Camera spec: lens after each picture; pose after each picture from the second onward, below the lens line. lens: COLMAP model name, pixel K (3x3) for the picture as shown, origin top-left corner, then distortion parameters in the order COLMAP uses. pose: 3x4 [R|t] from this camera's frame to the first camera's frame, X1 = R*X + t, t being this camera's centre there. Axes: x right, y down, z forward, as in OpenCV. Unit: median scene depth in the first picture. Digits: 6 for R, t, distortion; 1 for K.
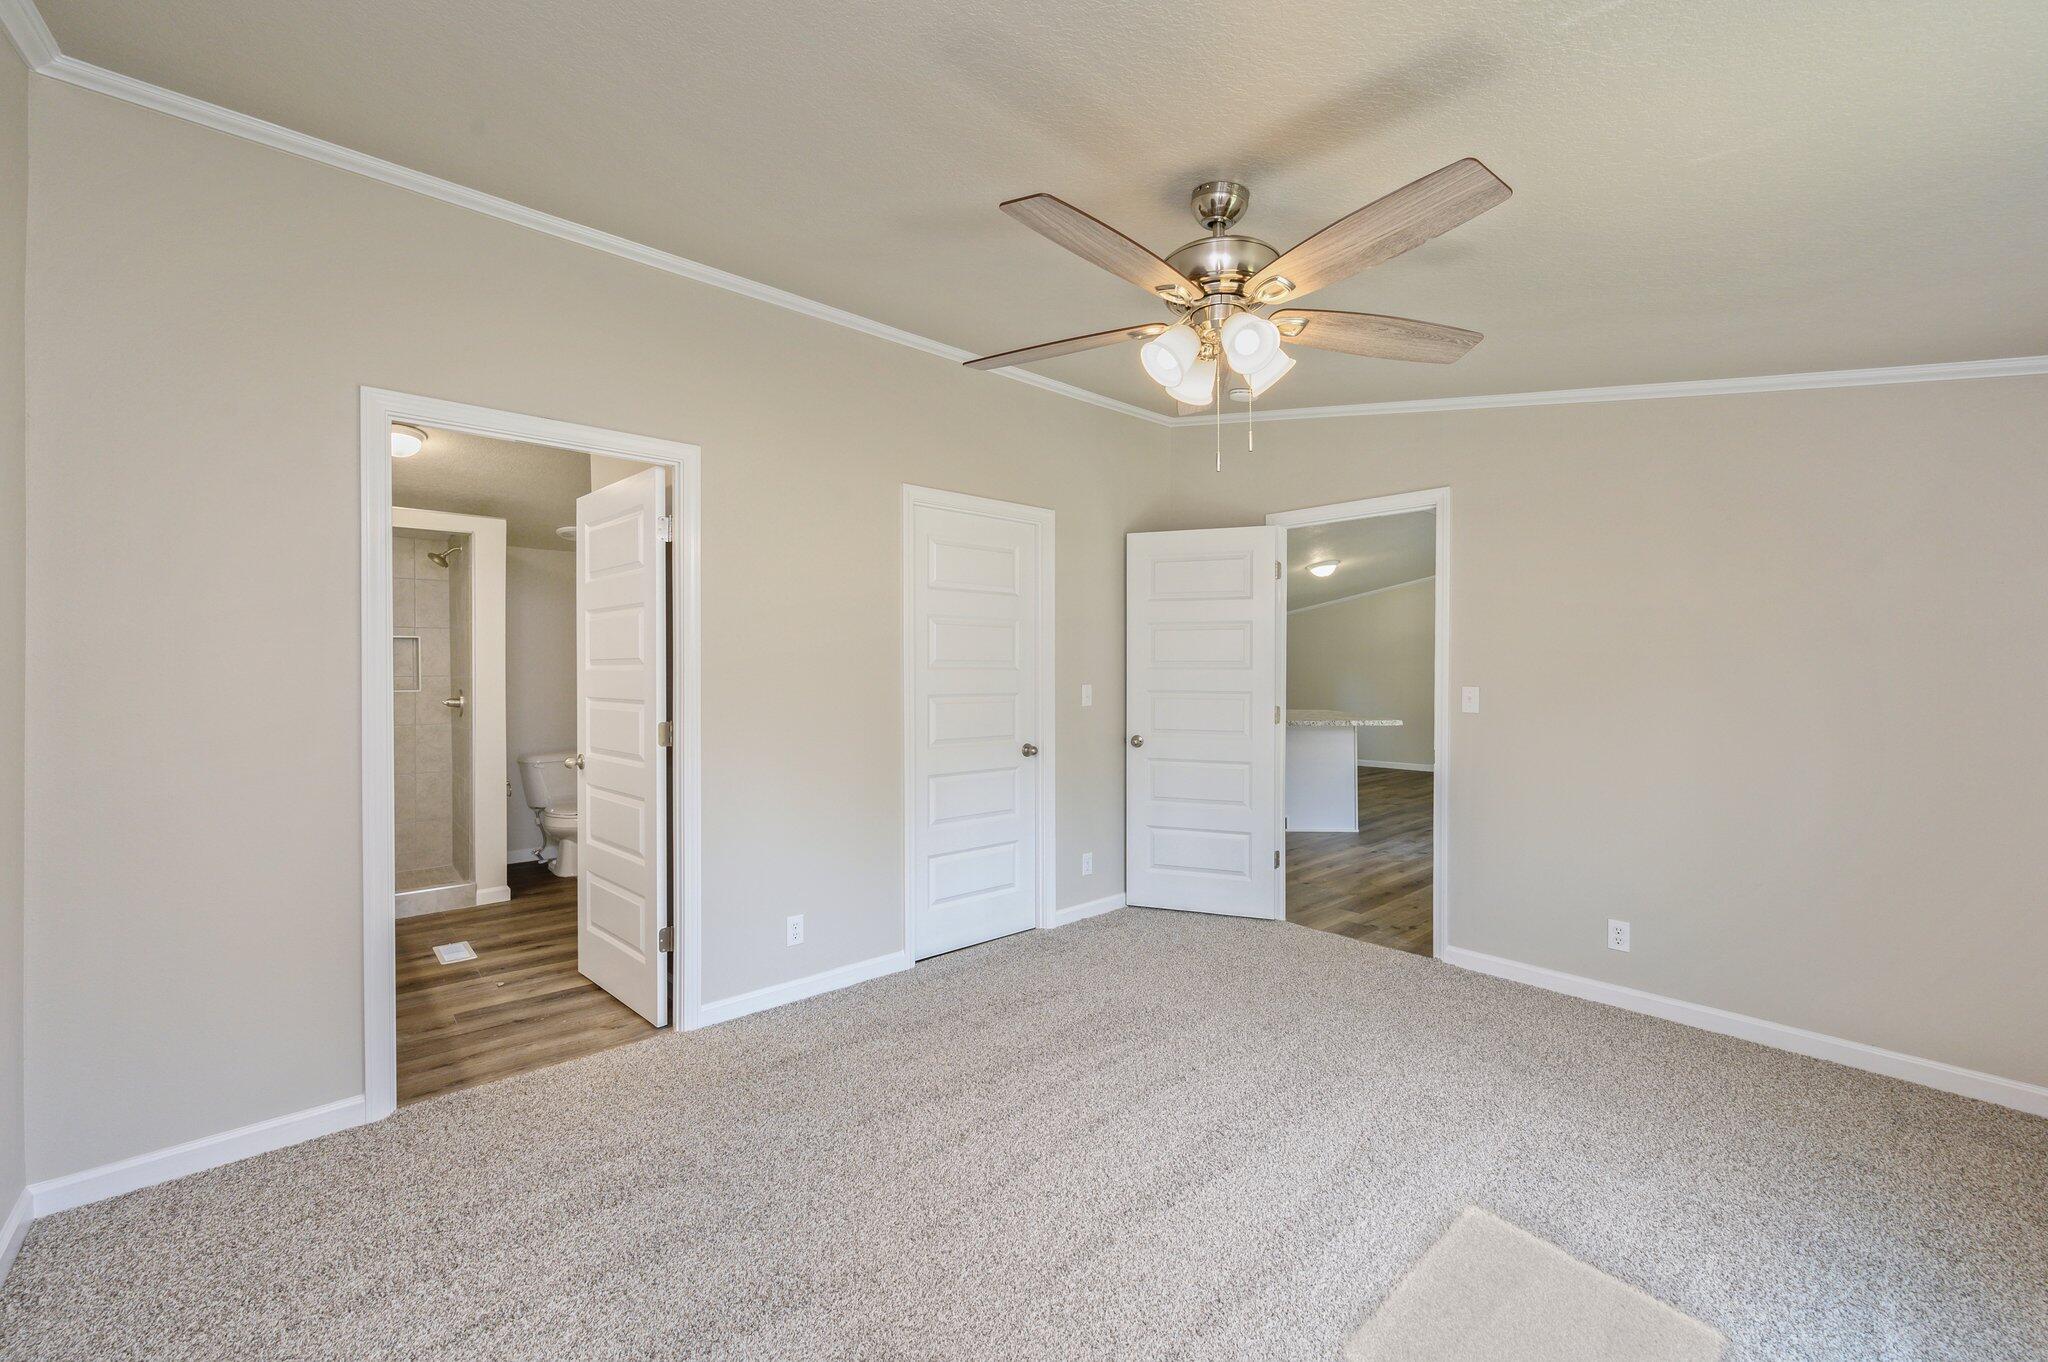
lens RADIAL K [[825.4, 0, 1024.0], [0, 825.4, 681.0], [0, 0, 1]] dist [0.000524, -0.000280]
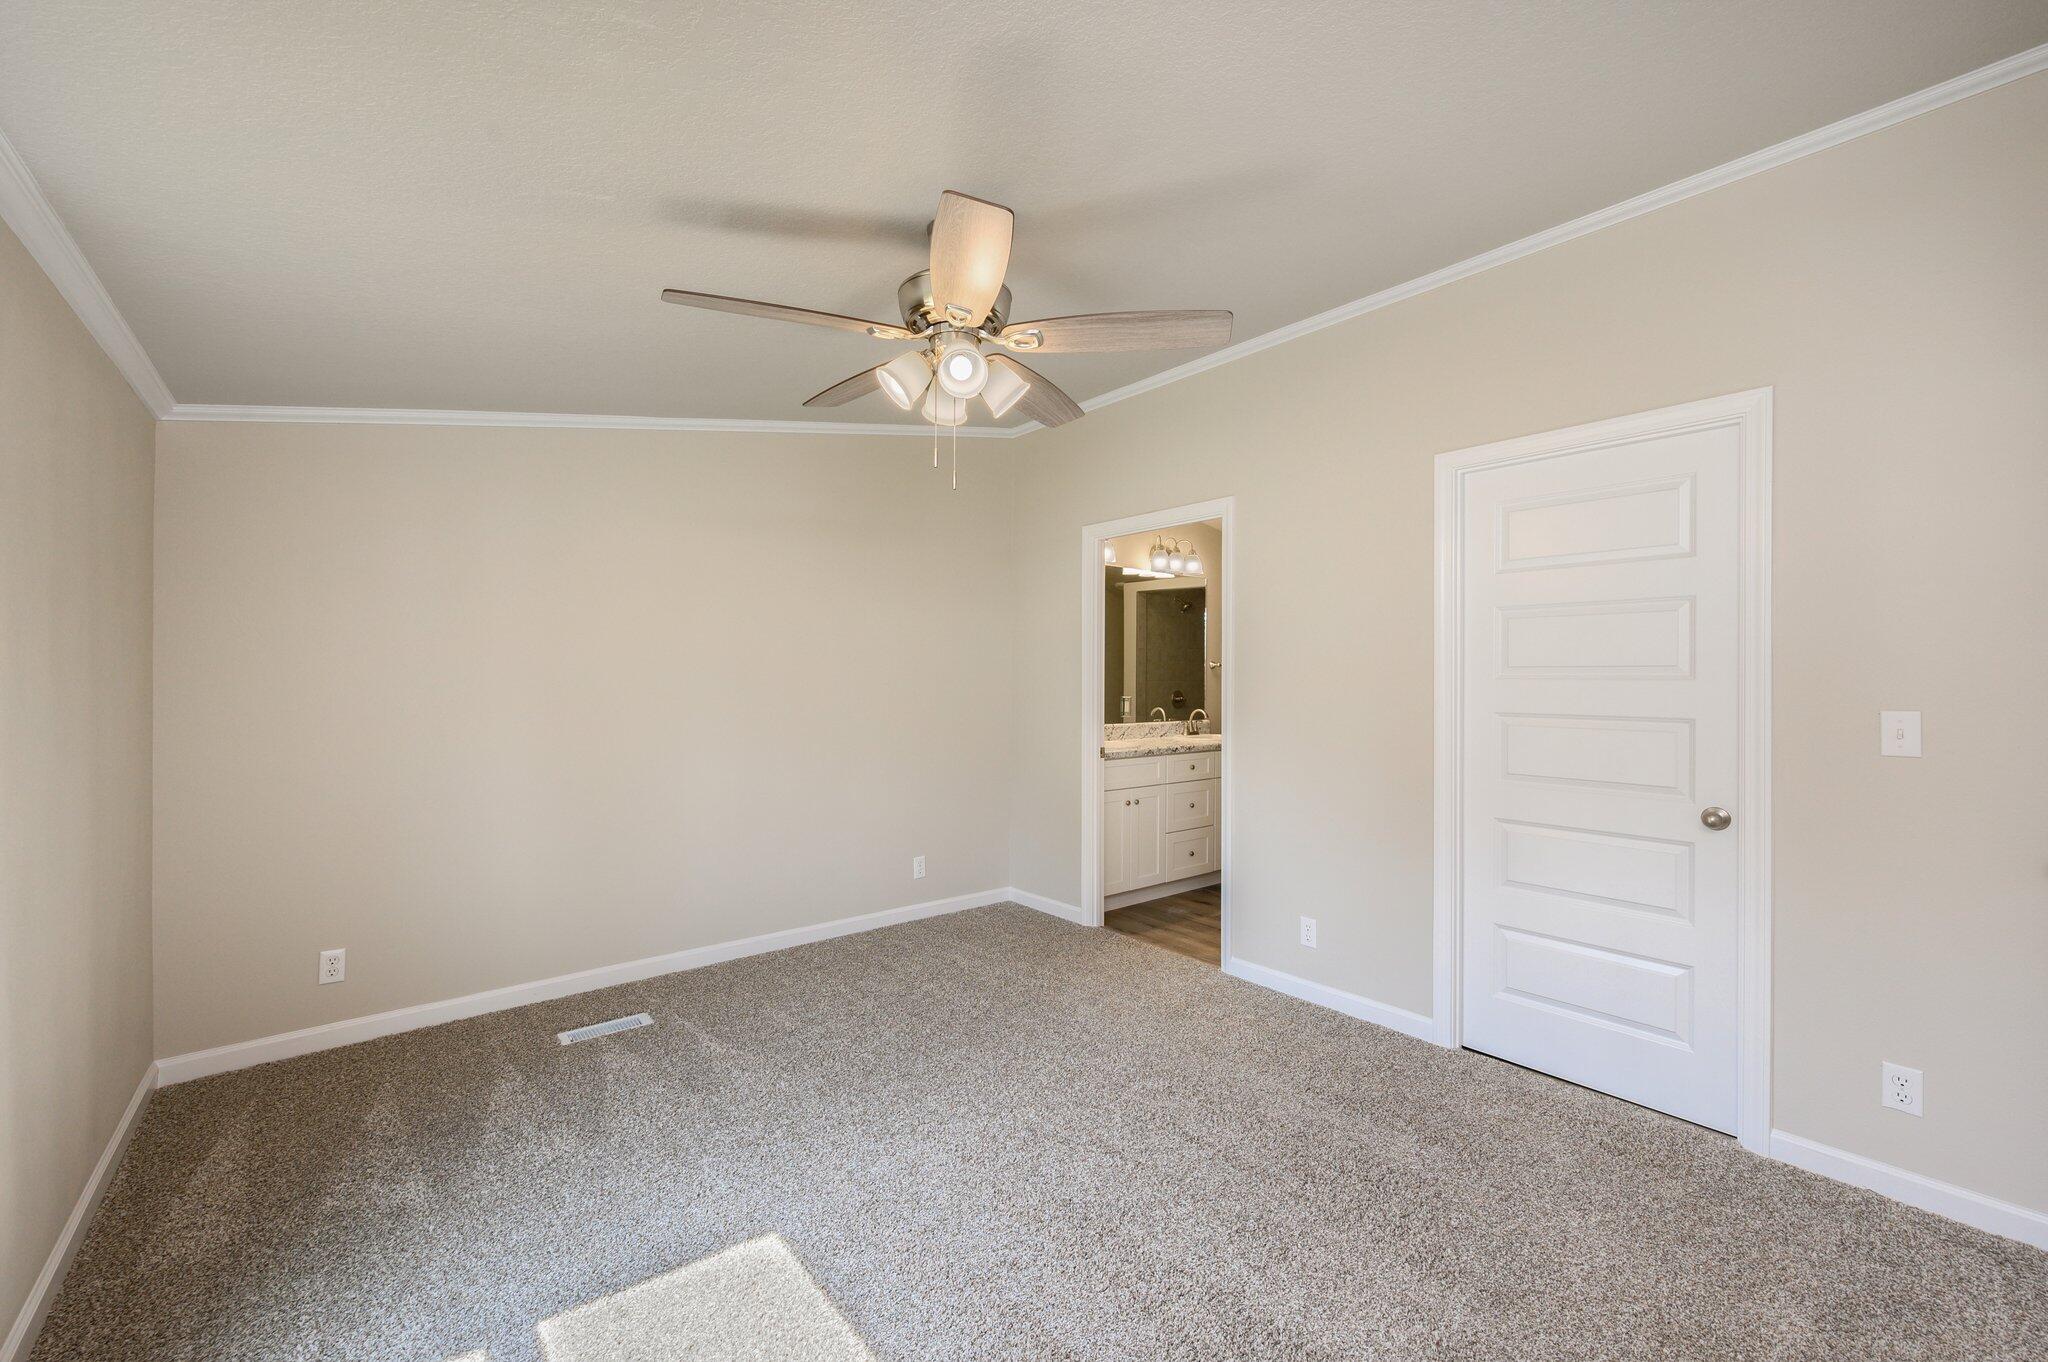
lens RADIAL K [[825.4, 0, 1024.0], [0, 825.4, 681.0], [0, 0, 1]] dist [0.000524, -0.000280]
pose [[-0.043699, 0.000734, -0.999044, 0.682608], [-0.012833, 0.999917, 0.001296, -0.007415], [0.998962, 0.012877, -0.043686, 0.610032]]
